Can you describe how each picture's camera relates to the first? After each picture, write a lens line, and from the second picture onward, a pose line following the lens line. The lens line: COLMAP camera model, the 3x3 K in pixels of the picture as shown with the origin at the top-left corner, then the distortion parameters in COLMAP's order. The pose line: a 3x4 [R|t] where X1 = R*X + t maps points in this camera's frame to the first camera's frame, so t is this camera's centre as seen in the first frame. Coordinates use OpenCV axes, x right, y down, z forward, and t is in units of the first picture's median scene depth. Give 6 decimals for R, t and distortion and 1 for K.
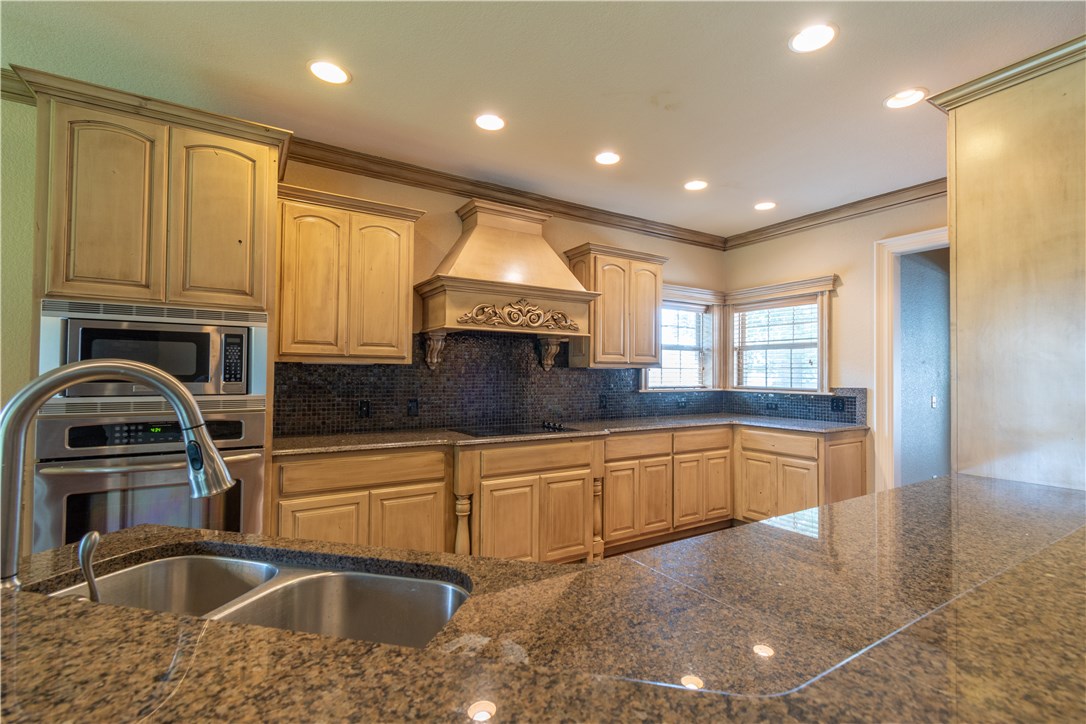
lens RADIAL K [[490.4, 0, 561.8], [0, 490.4, 364.1], [0, 0, 1]] dist [0.001809, -0.000504]
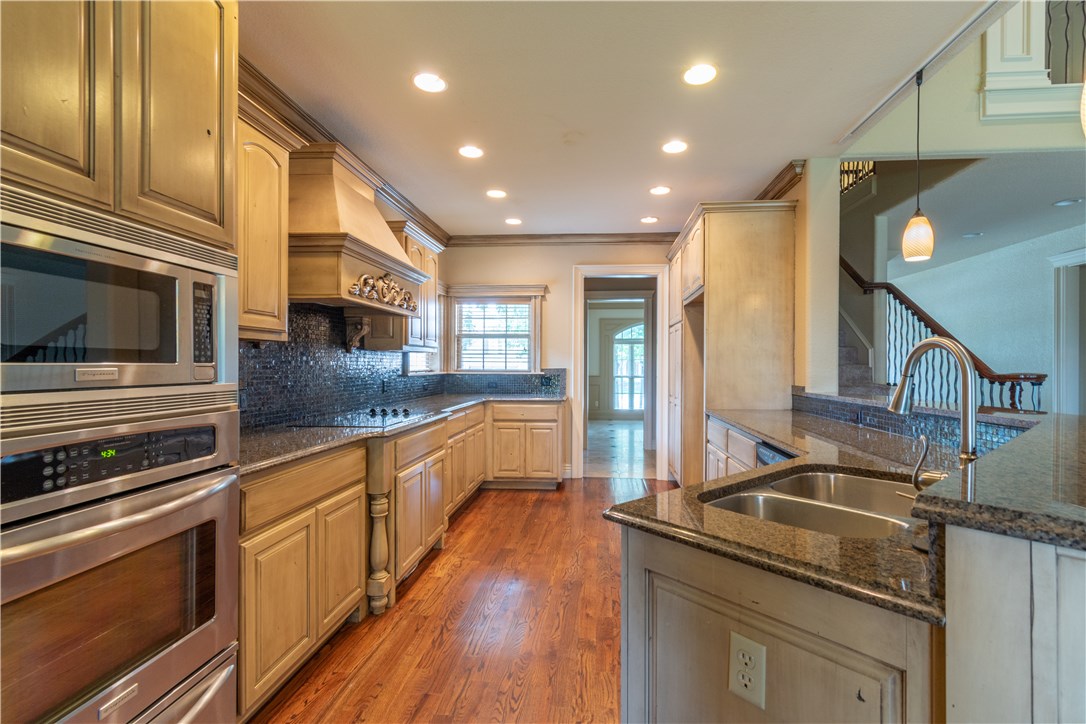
lens RADIAL K [[490.4, 0, 561.5], [0, 490.4, 365.1], [0, 0, 1]] dist [0.001809, -0.000504]
pose [[0.601702, -0.007305, 0.798687, -0.524382], [-0.013373, 0.999726, 0.019218, 0.012866], [-0.798609, -0.022244, 0.601439, 0.165922]]
